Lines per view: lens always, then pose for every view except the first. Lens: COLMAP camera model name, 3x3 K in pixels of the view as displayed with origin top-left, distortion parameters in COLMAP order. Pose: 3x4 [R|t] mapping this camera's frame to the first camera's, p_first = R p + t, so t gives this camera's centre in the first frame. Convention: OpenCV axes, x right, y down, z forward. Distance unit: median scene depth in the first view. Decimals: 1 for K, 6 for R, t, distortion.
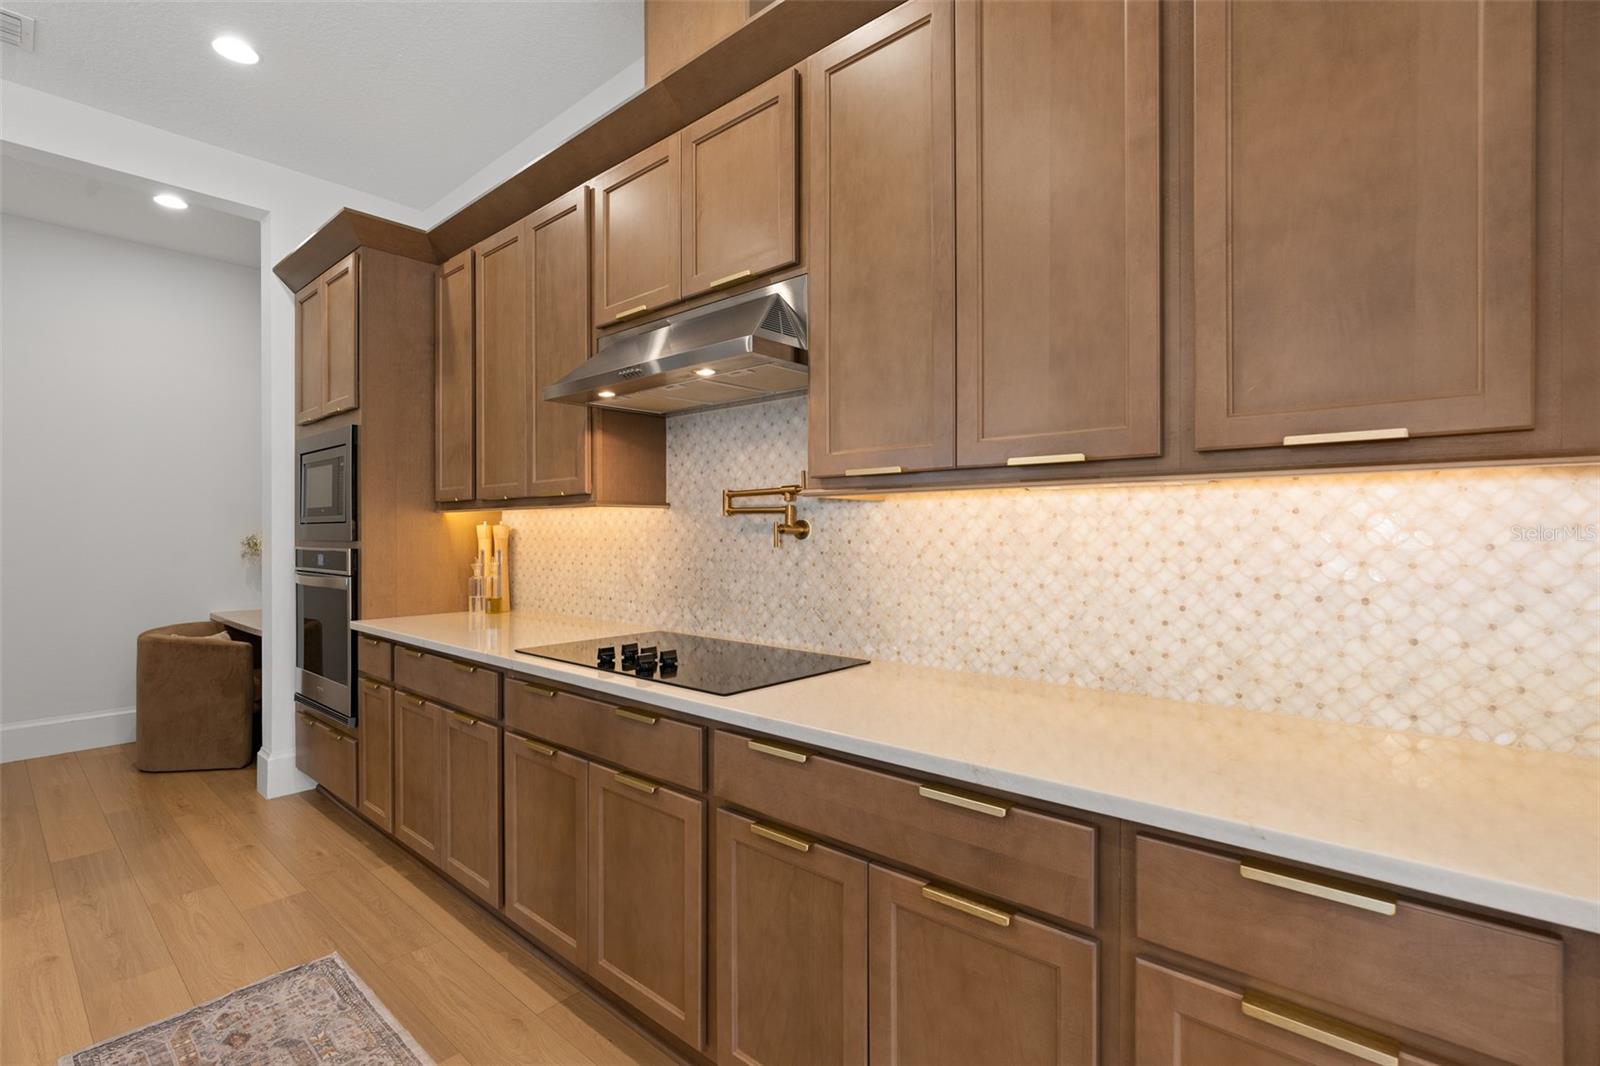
lens RADIAL K [[740.9, 0, 804.9], [0, 740.9, 533.3], [0, 0, 1]] dist [-0.002604, 0.000348]
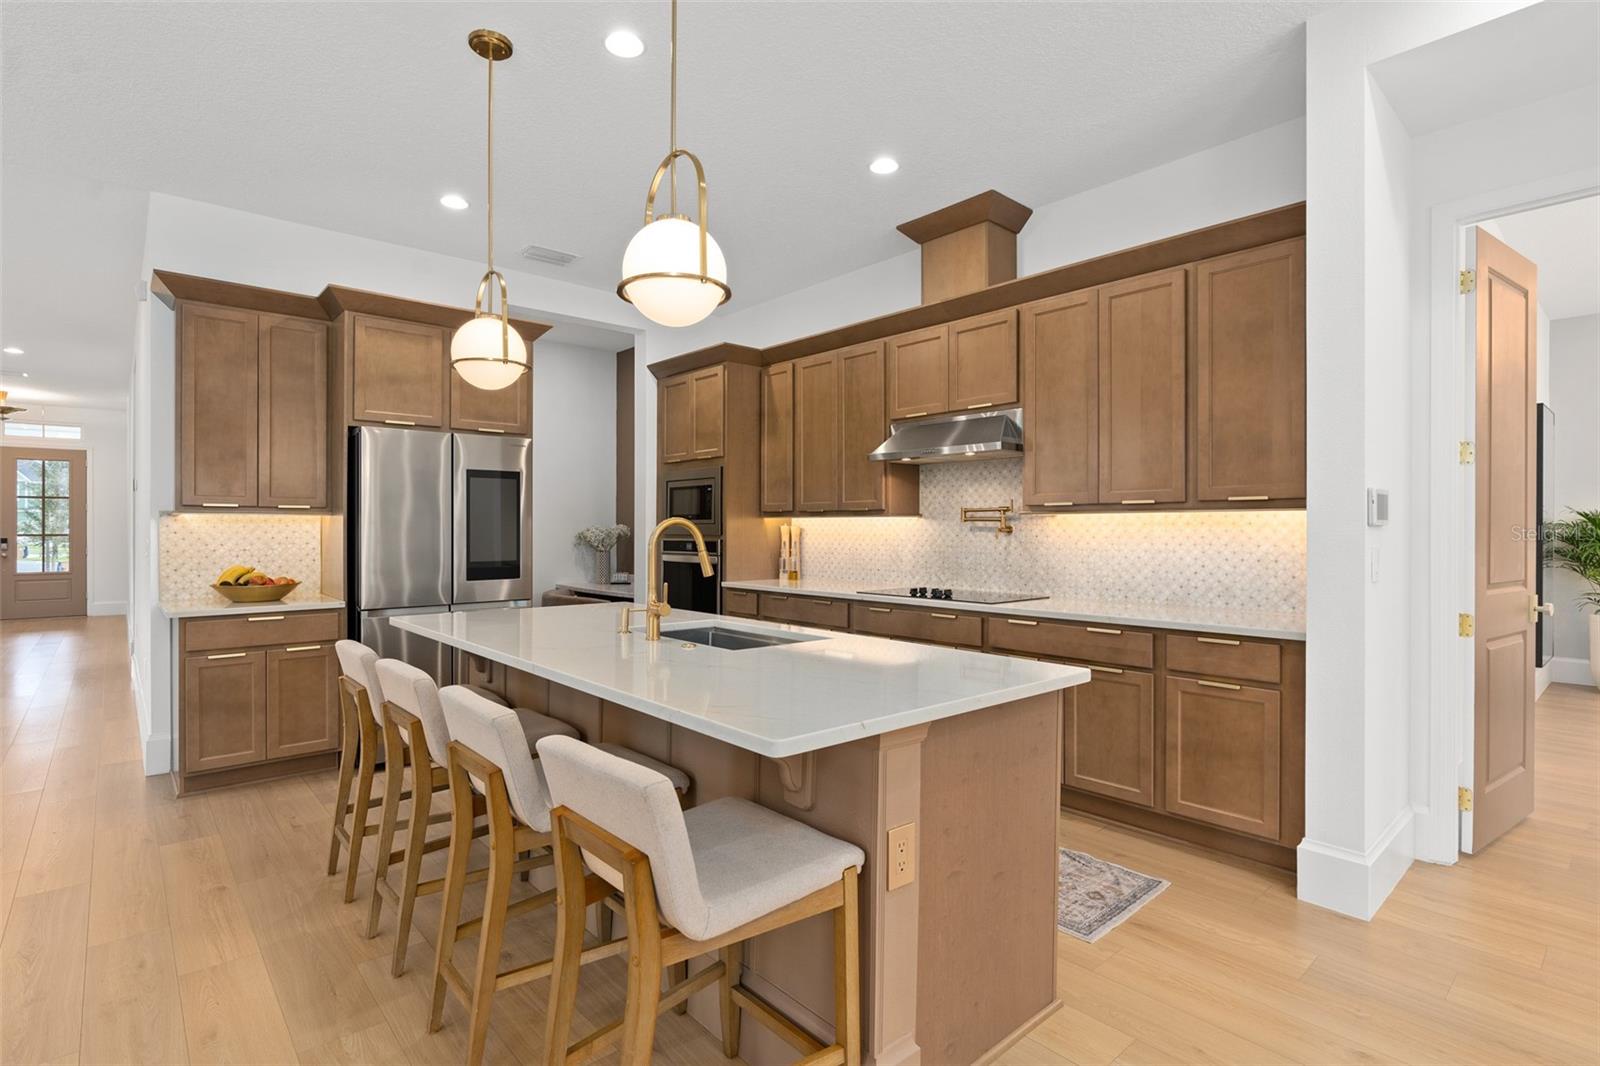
lens RADIAL K [[783.8, 0, 805.6], [0, 783.8, 528.5], [0, 0, 1]] dist [0.000147, -0.000601]
pose [[0.992923, 0.004325, -0.118683, -0.287007], [-0.004754, 0.999983, -0.003335, 0.000654], [0.118667, 0.003876, 0.992927, -1.065332]]
